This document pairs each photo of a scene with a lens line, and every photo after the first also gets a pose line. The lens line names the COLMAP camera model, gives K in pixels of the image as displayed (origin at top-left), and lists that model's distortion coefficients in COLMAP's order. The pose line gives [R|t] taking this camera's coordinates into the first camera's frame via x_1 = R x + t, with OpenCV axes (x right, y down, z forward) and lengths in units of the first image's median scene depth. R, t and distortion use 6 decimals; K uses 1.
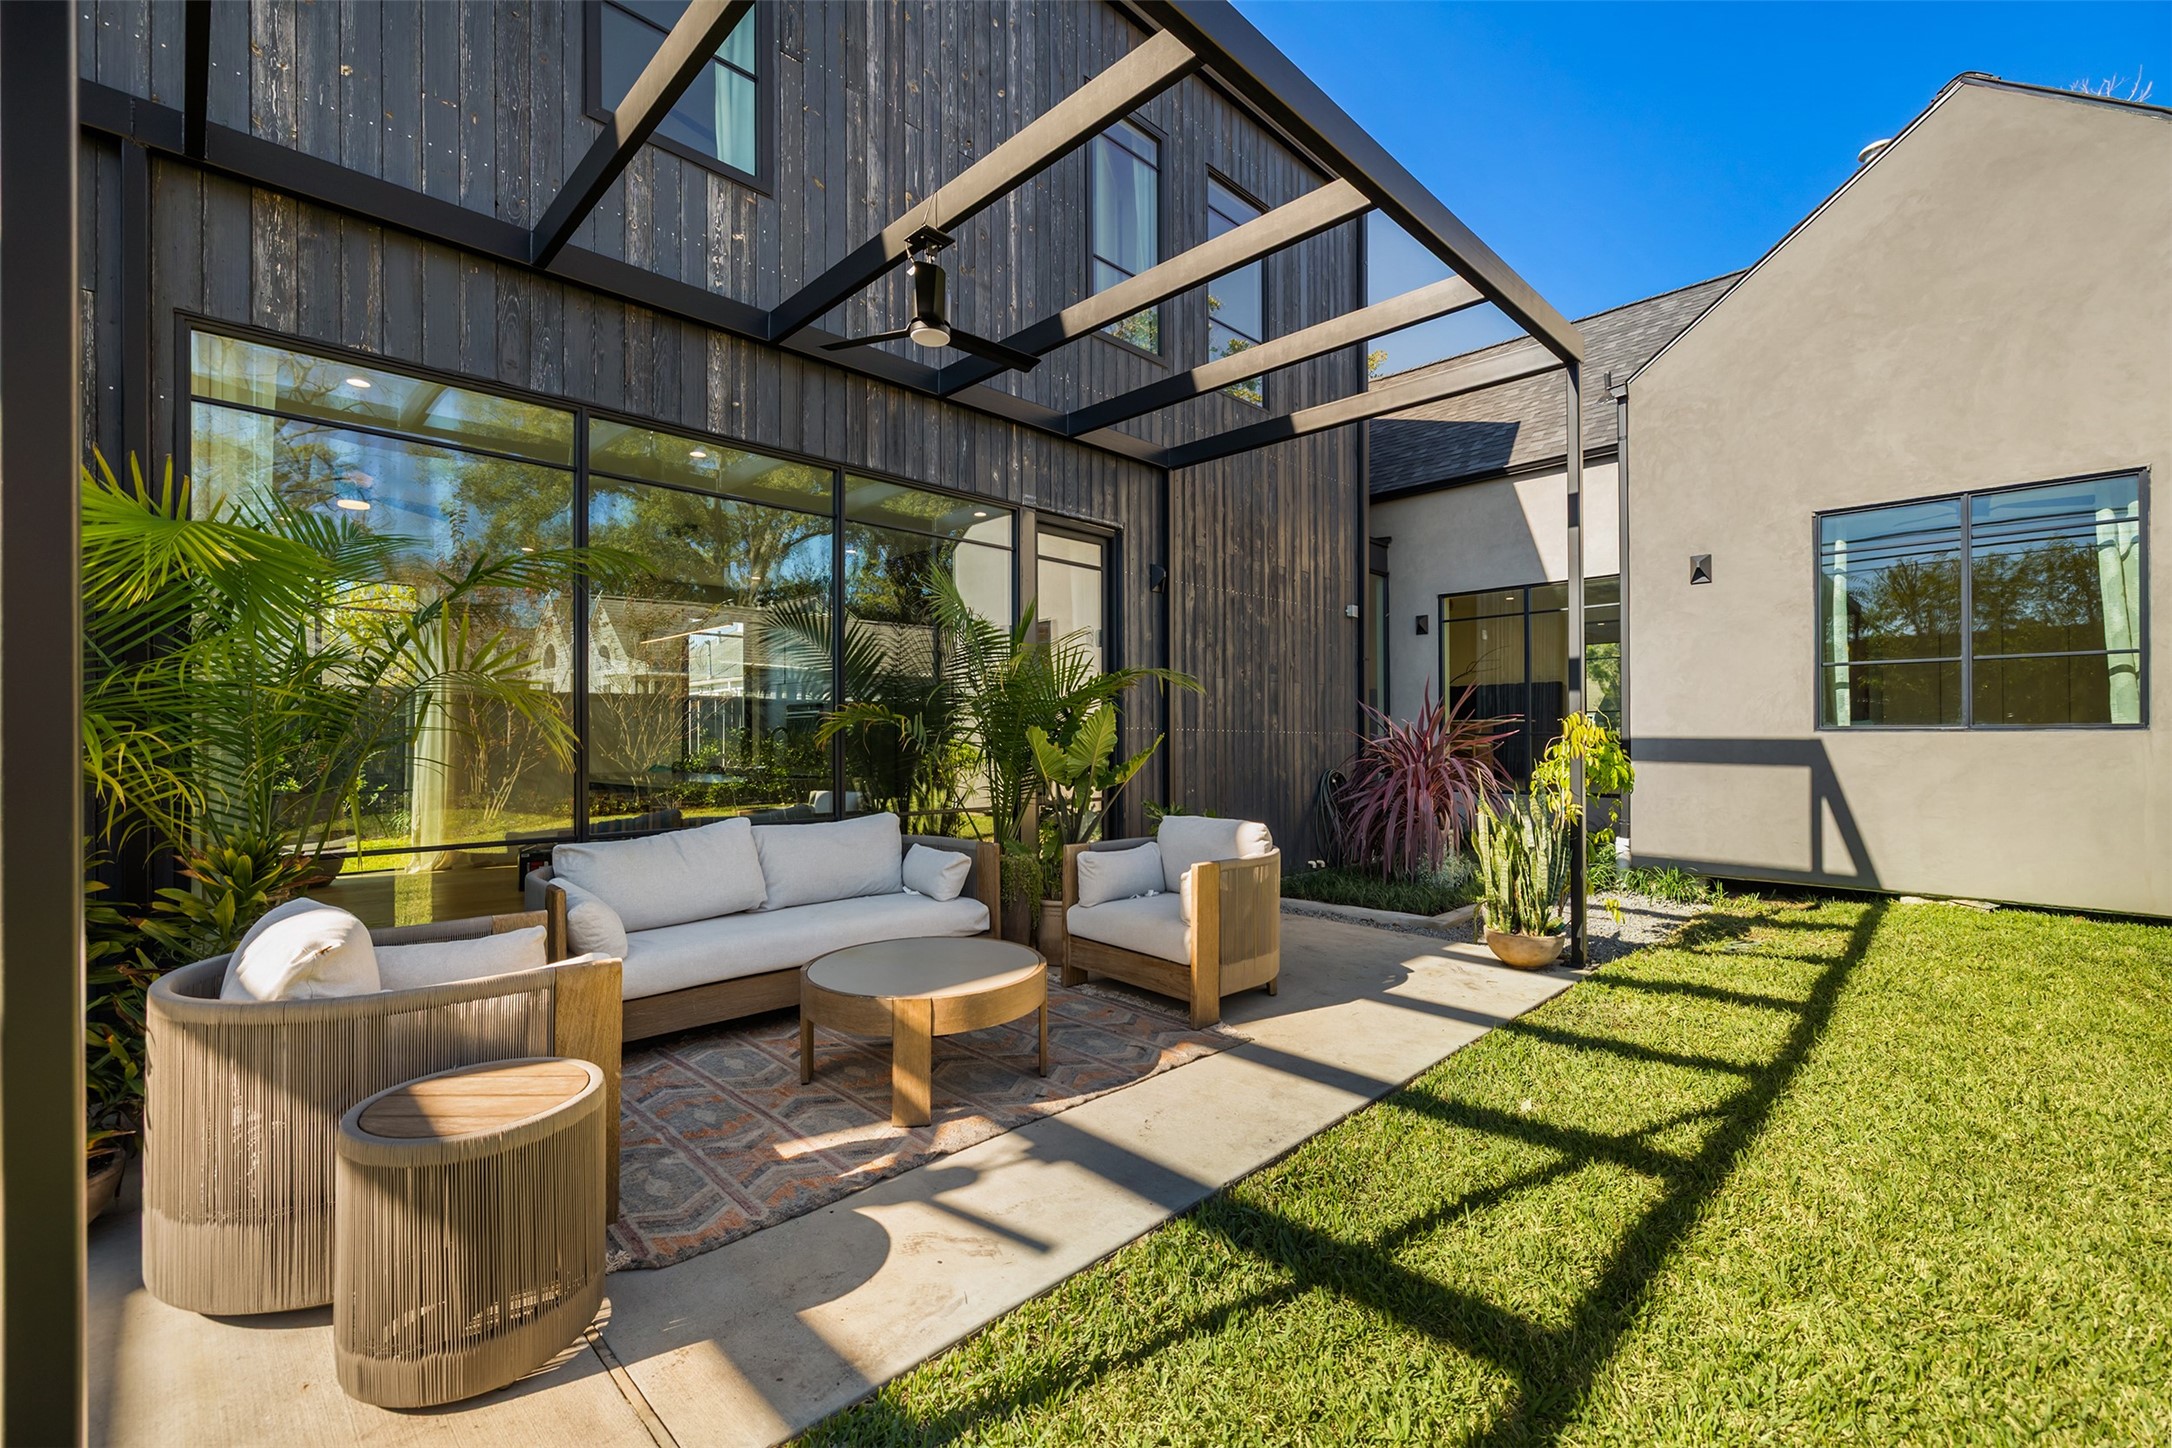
lens RADIAL K [[922.4, 0, 1087.9], [0, 922.4, 727.0], [0, 0, 1]] dist [0.001446, -0.000553]
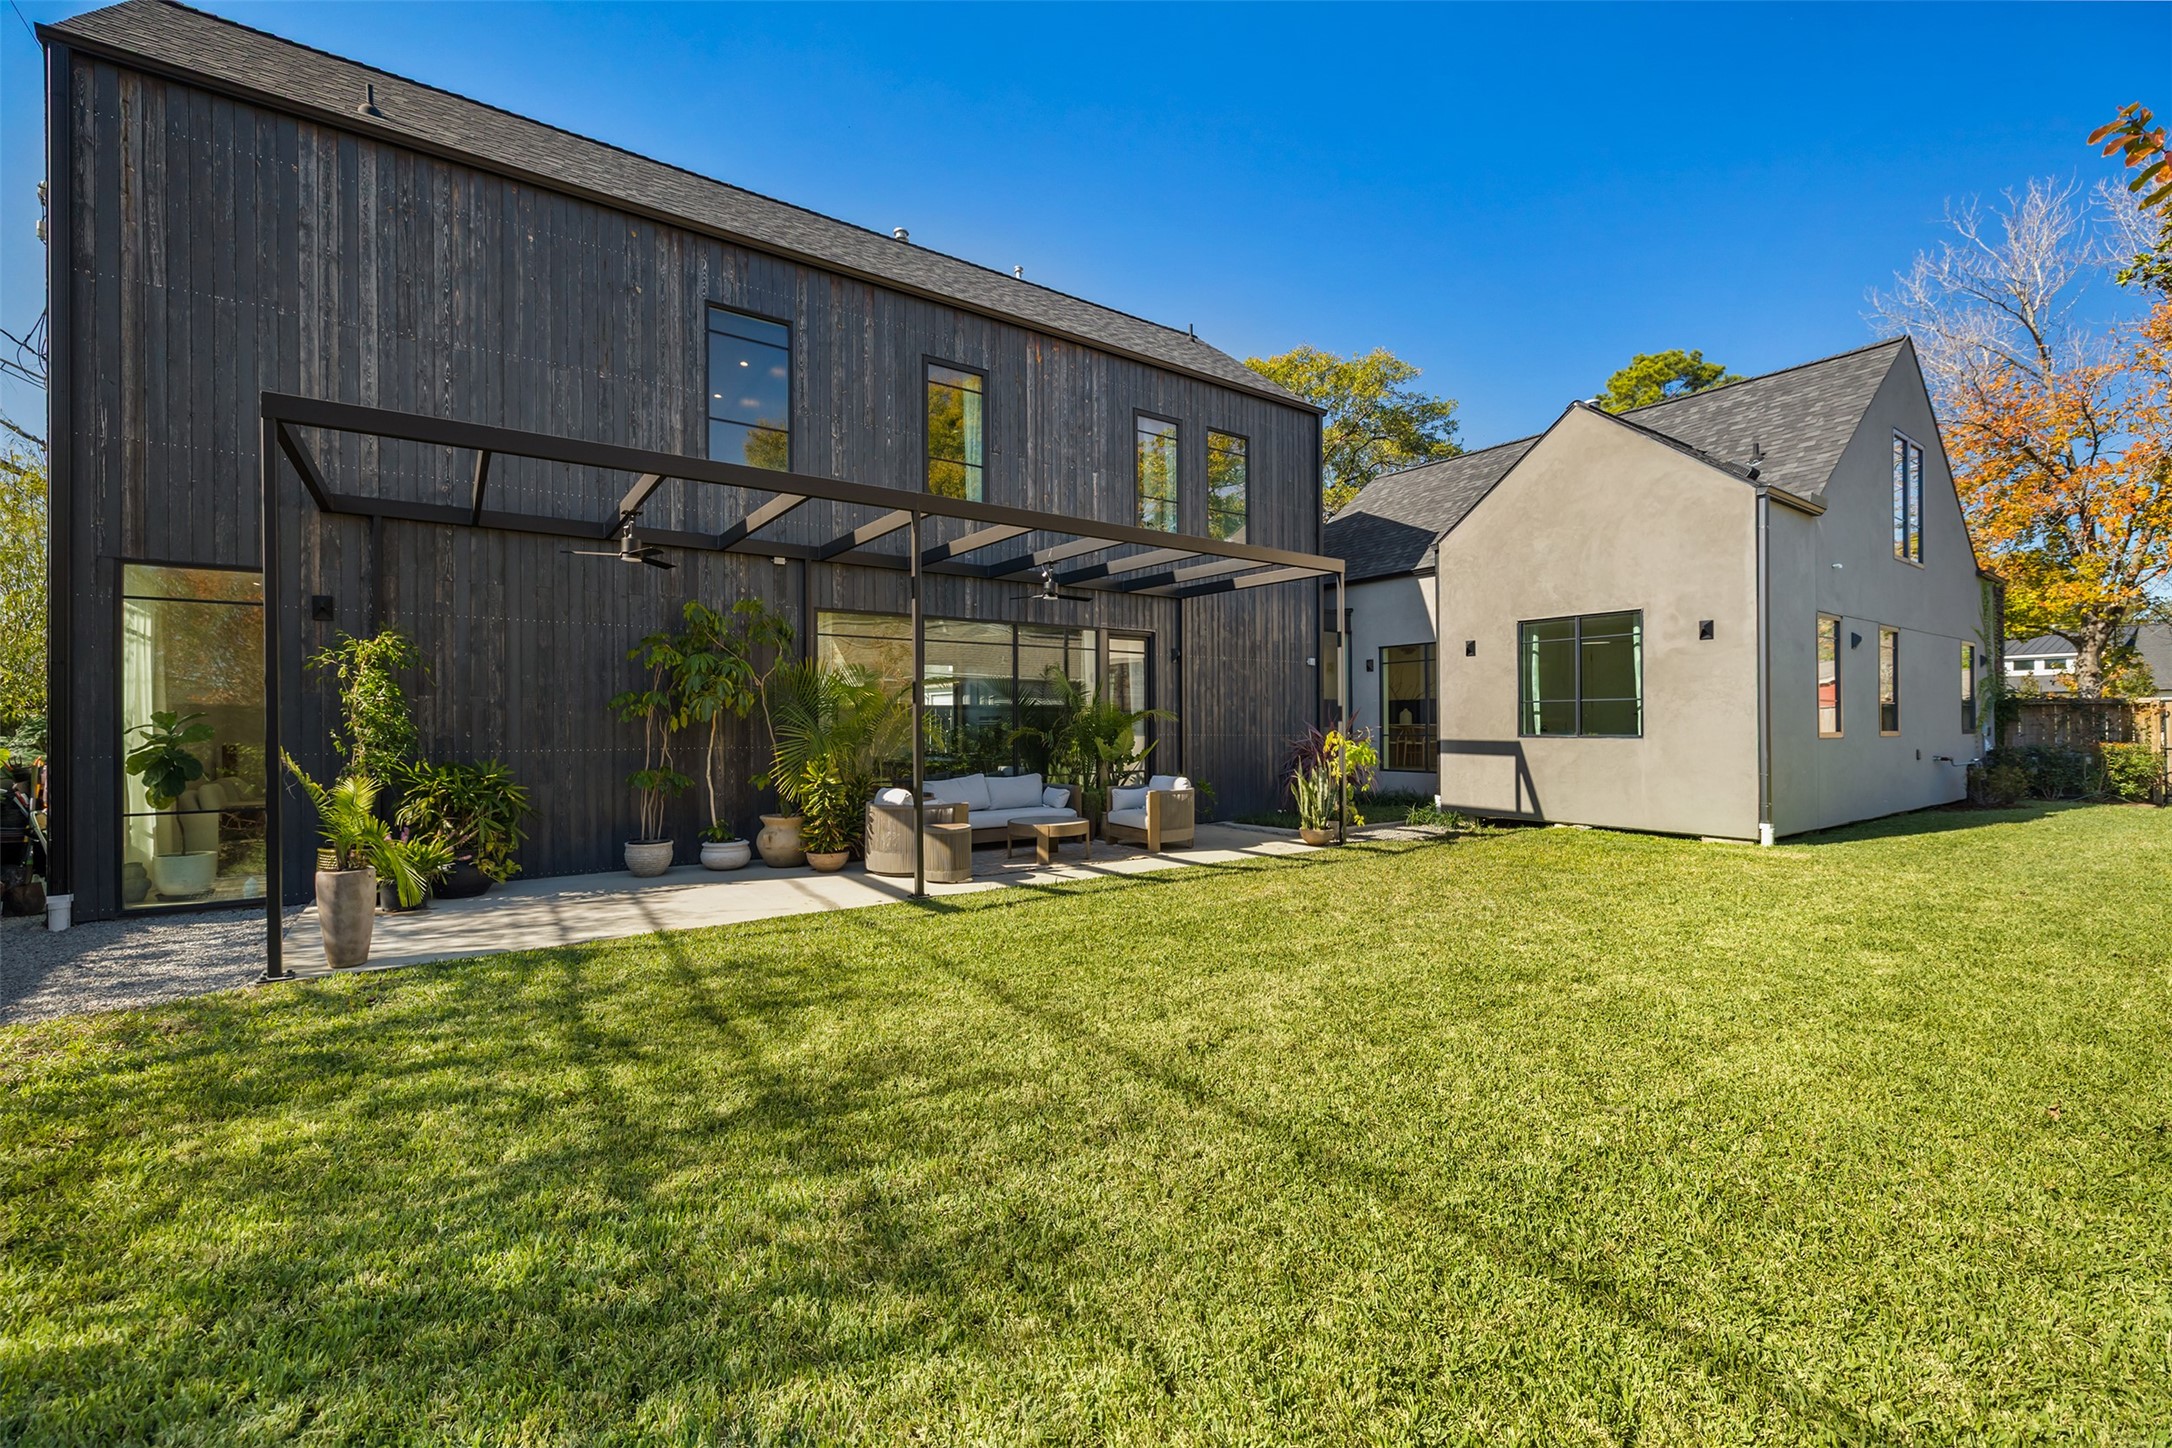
lens RADIAL K [[922.4, 0, 1079.5], [0, 922.4, 721.2], [0, 0, 1]] dist [0.001446, -0.000553]
pose [[0.984193, -0.000446, -0.177100, 0.248086], [0.001983, 0.999962, 0.008500, -0.047983], [0.177090, -0.008717, 0.984156, -1.046987]]
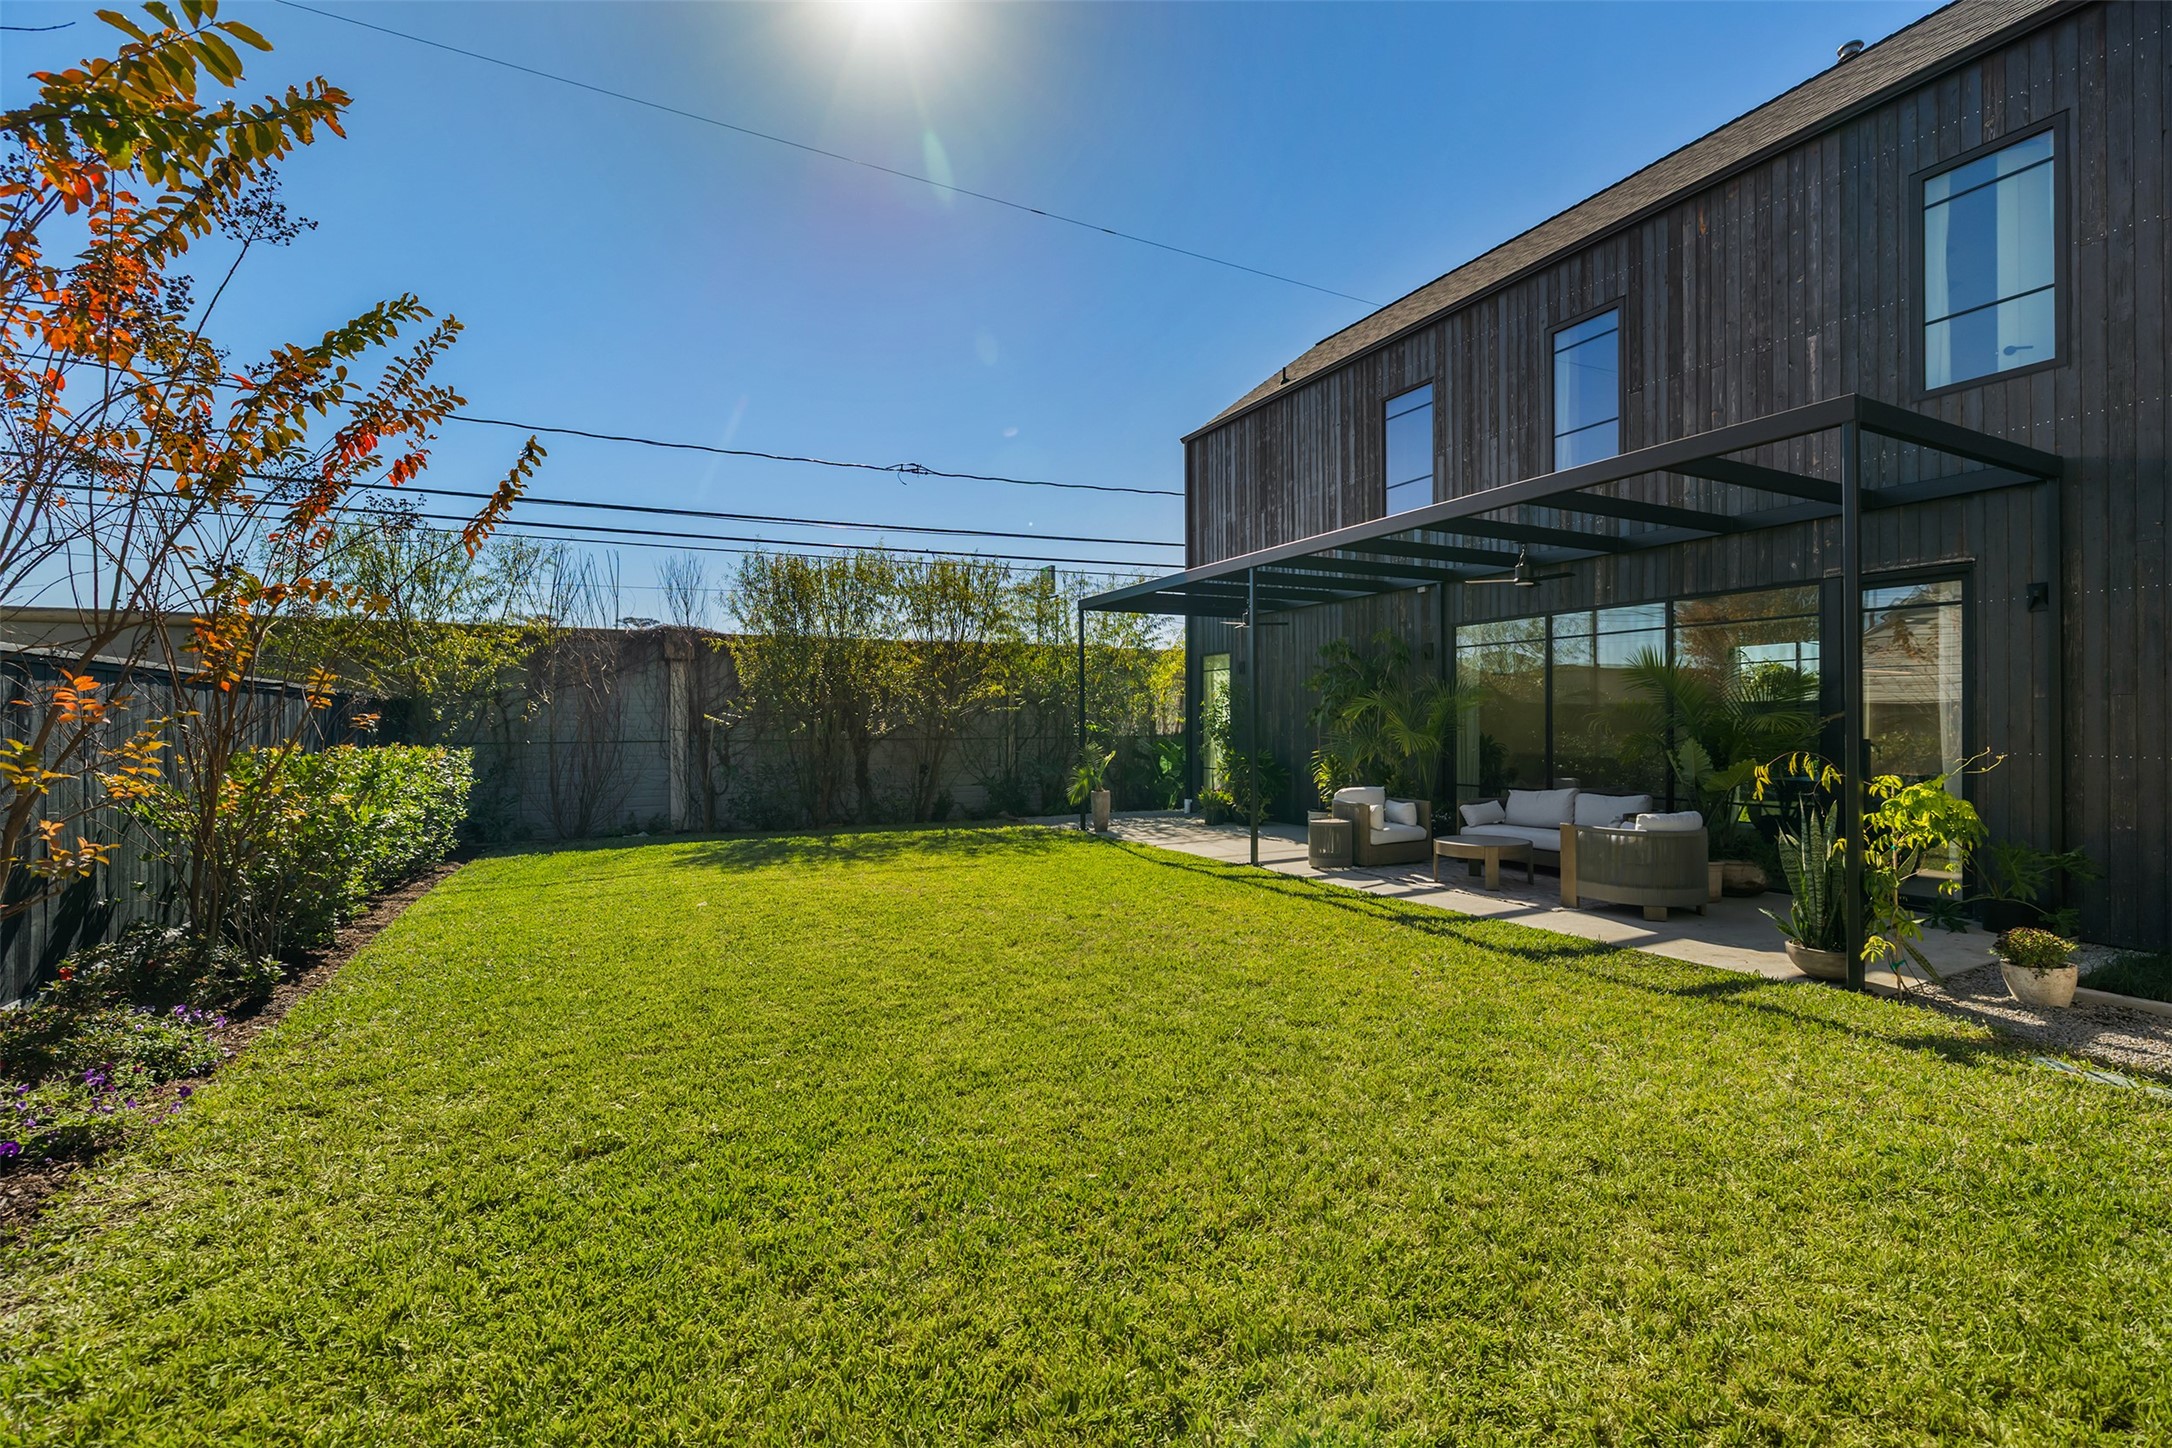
lens RADIAL K [[922.4, 0, 1086.1], [0, 922.4, 719.6], [0, 0, 1]] dist [0.001446, -0.000553]
pose [[-0.261283, 0.000203, -0.965262, 1.424743], [0.008675, 0.999960, -0.002138, -0.051939], [0.965223, -0.008932, -0.261274, 0.332811]]
